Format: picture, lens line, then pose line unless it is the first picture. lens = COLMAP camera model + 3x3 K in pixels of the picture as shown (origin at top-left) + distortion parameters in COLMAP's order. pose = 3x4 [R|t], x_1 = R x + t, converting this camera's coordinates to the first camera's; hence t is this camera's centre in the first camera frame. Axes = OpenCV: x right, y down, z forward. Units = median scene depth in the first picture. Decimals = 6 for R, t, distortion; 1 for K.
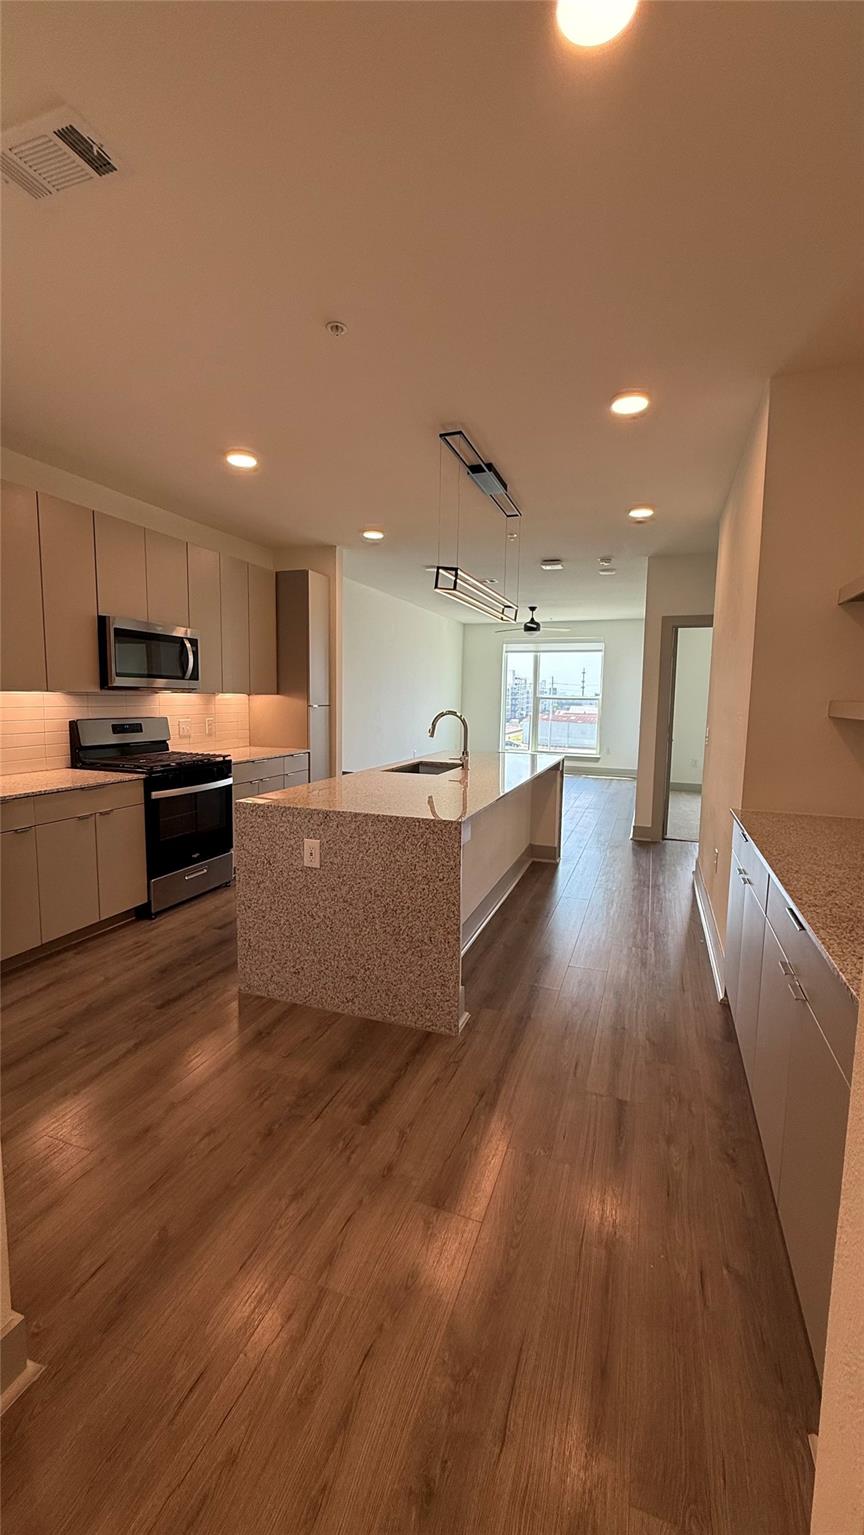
lens RADIAL K [[608.5, 0, 427.5], [0, 608.5, 763.0], [0, 0, 1]] dist [-0.002026, 0.000357]
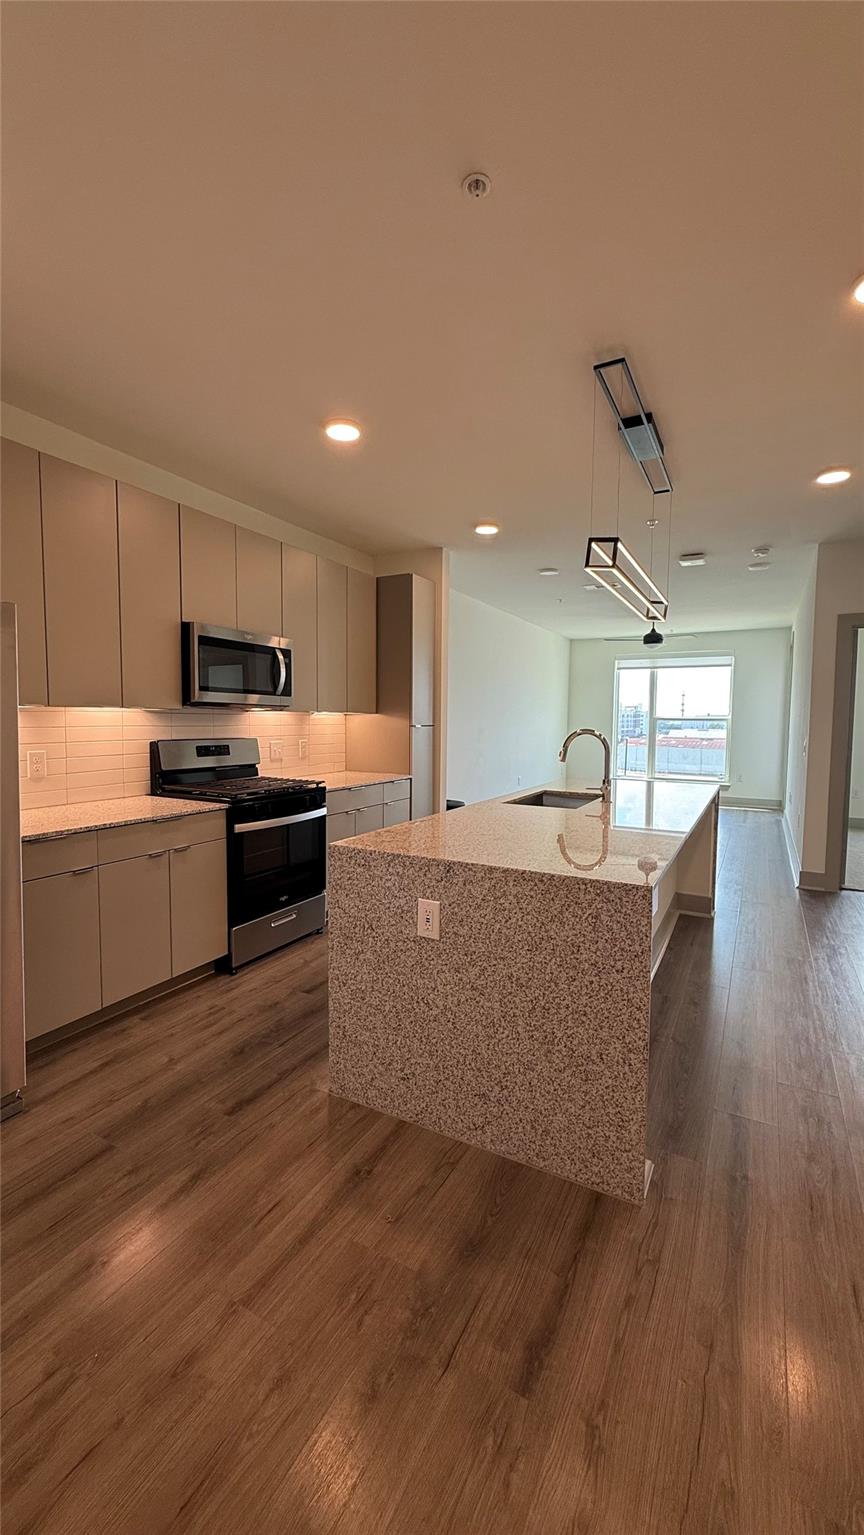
lens RADIAL K [[608.5, 0, 422.7], [0, 608.5, 762.8], [0, 0, 1]] dist [-0.002026, 0.000357]
pose [[0.987912, 0.003219, -0.154979, -0.063532], [-0.009559, 0.999147, -0.040182, -0.007497], [0.154718, 0.041177, 0.987100, 0.202429]]
